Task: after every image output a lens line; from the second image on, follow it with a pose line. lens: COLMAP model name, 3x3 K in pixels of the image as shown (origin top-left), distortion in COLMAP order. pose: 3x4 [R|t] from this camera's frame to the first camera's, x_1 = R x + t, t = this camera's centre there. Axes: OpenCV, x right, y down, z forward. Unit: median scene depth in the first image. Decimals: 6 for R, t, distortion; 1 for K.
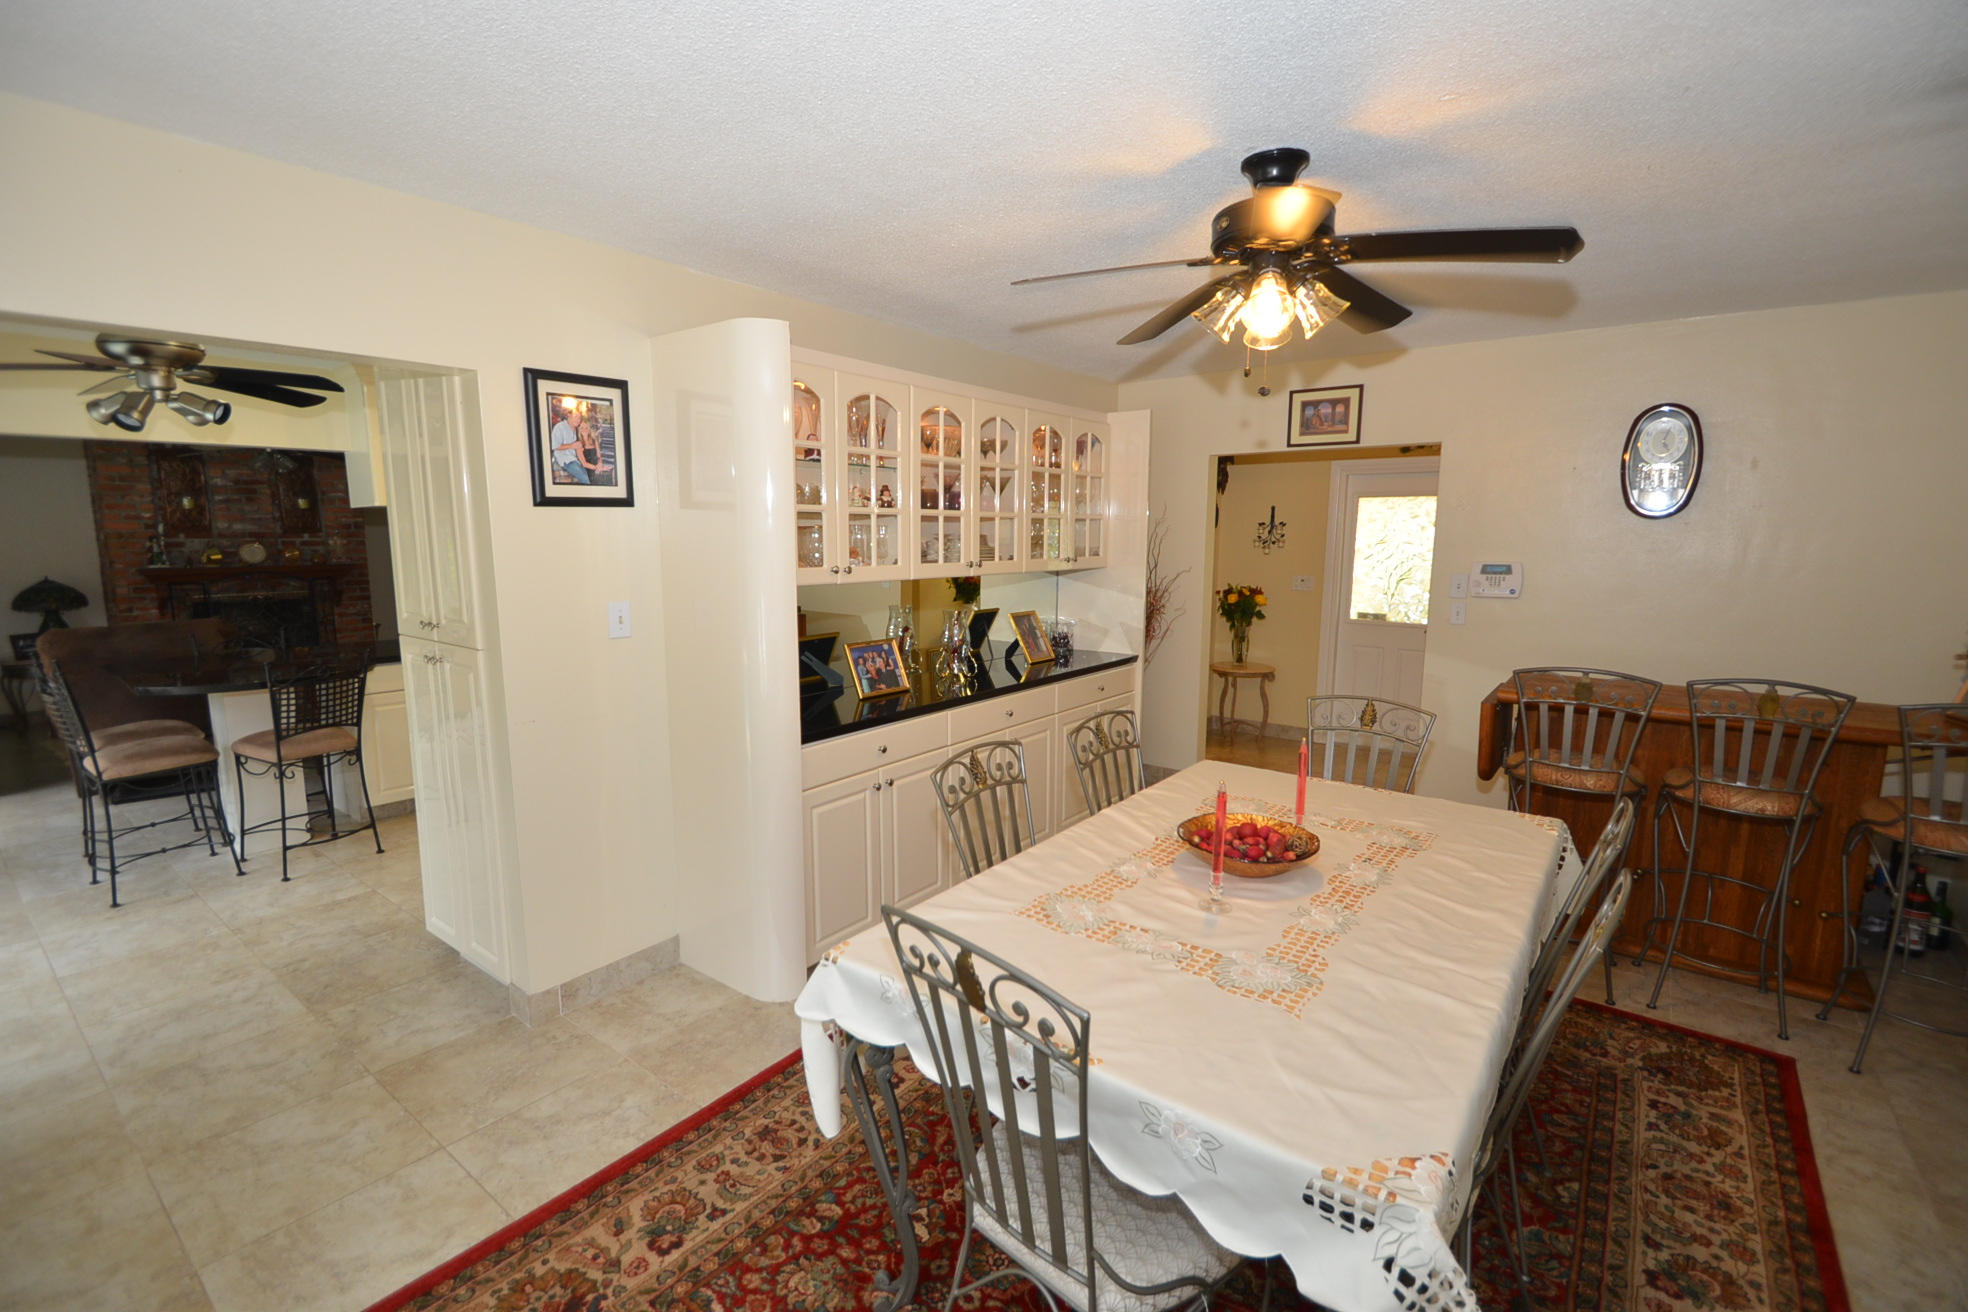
lens RADIAL K [[876.0, 0, 972.3], [0, 876.0, 669.0], [0, 0, 1]] dist [-0.000606, -0.003639]
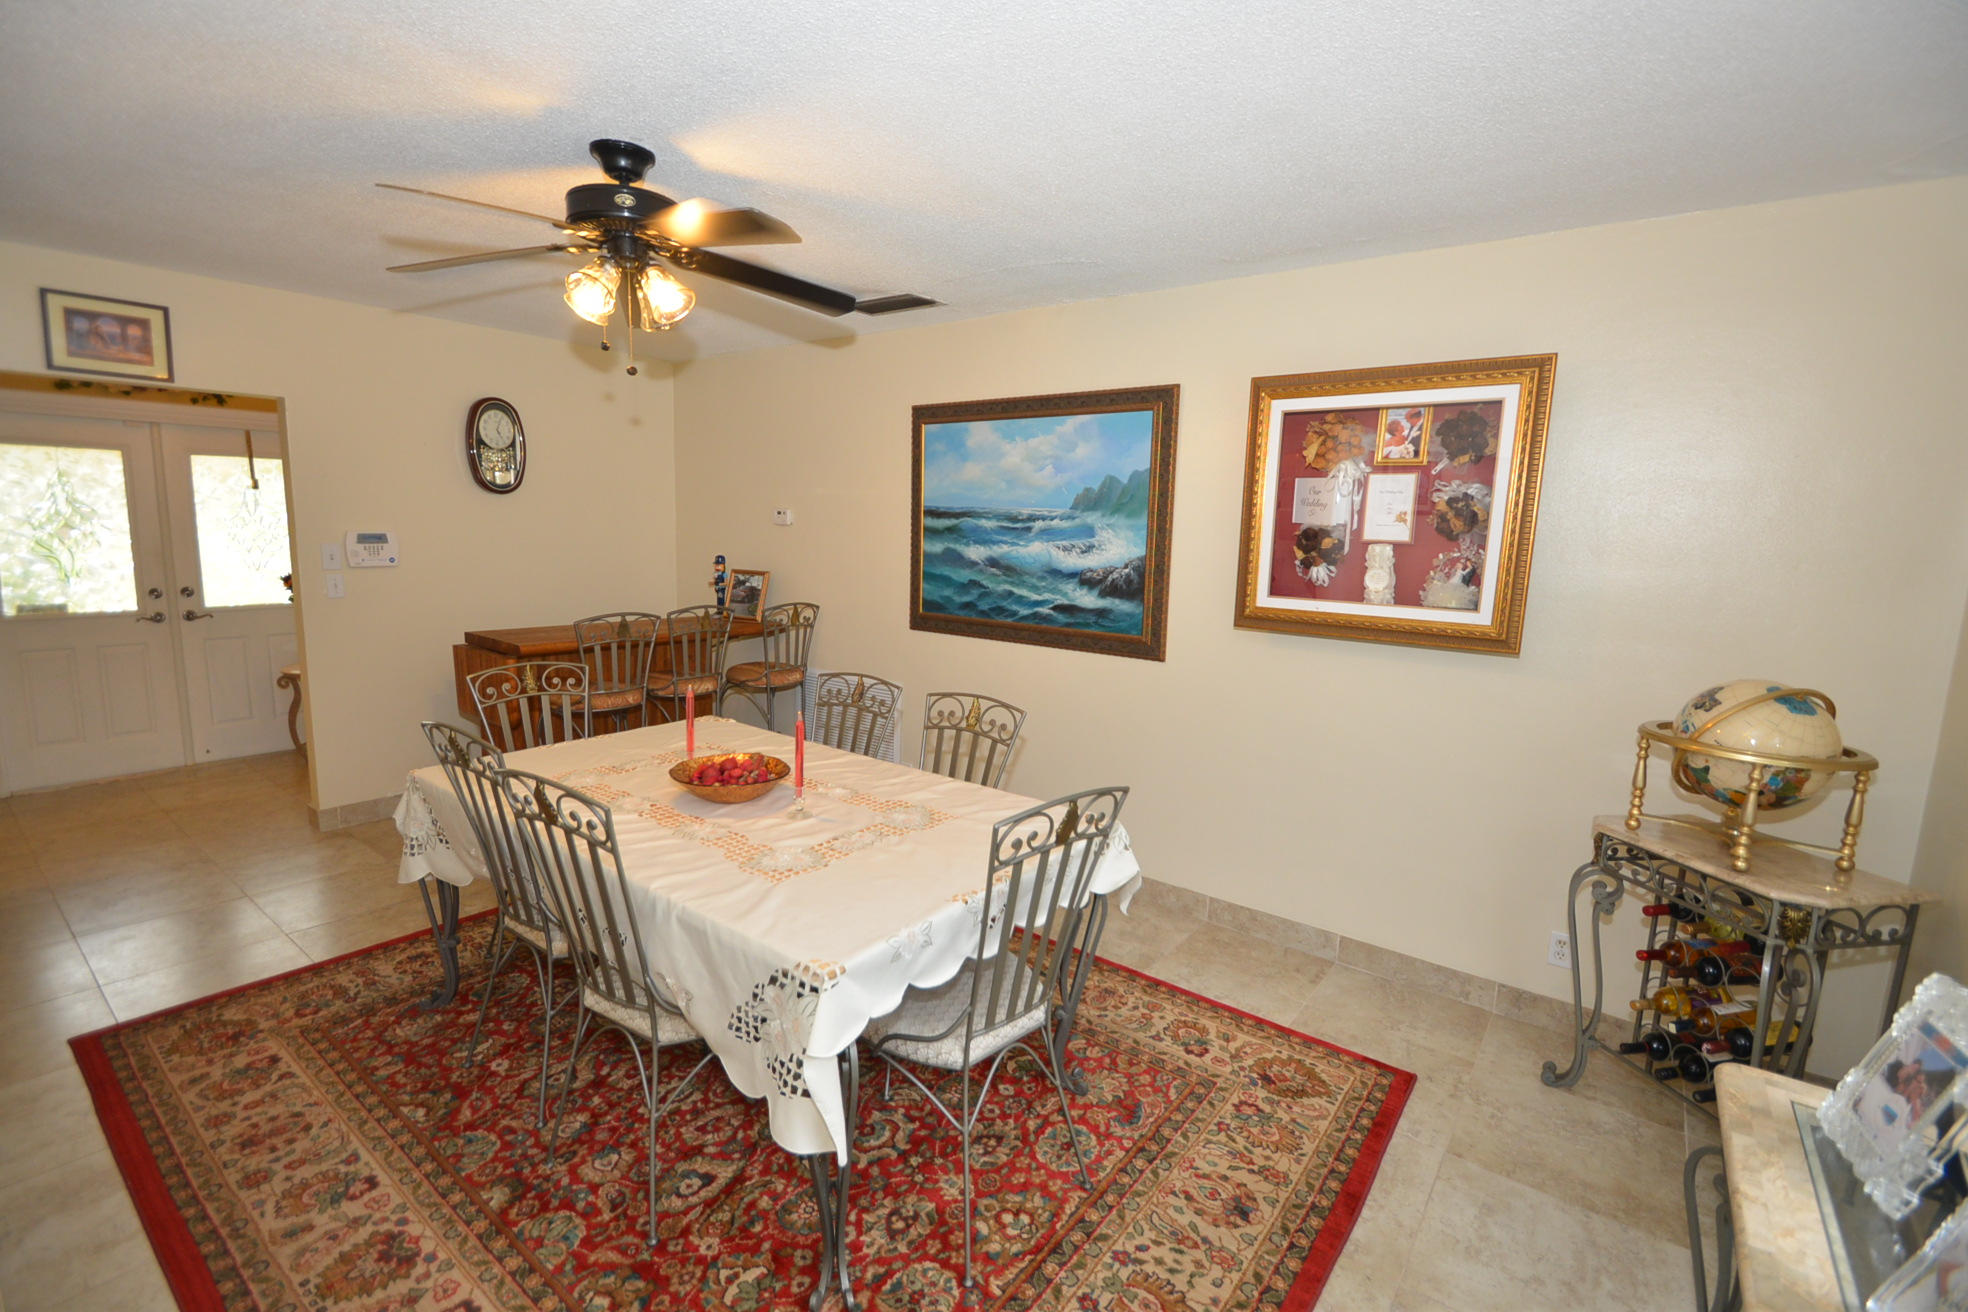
lens RADIAL K [[876.0, 0, 983.4], [0, 876.0, 656.7], [0, 0, 1]] dist [-0.000606, -0.003639]
pose [[-0.044263, -0.149845, 0.987718, -0.915414], [0.120446, 0.980675, 0.154174, -0.108369], [-0.991733, 0.125791, -0.025359, 0.732803]]
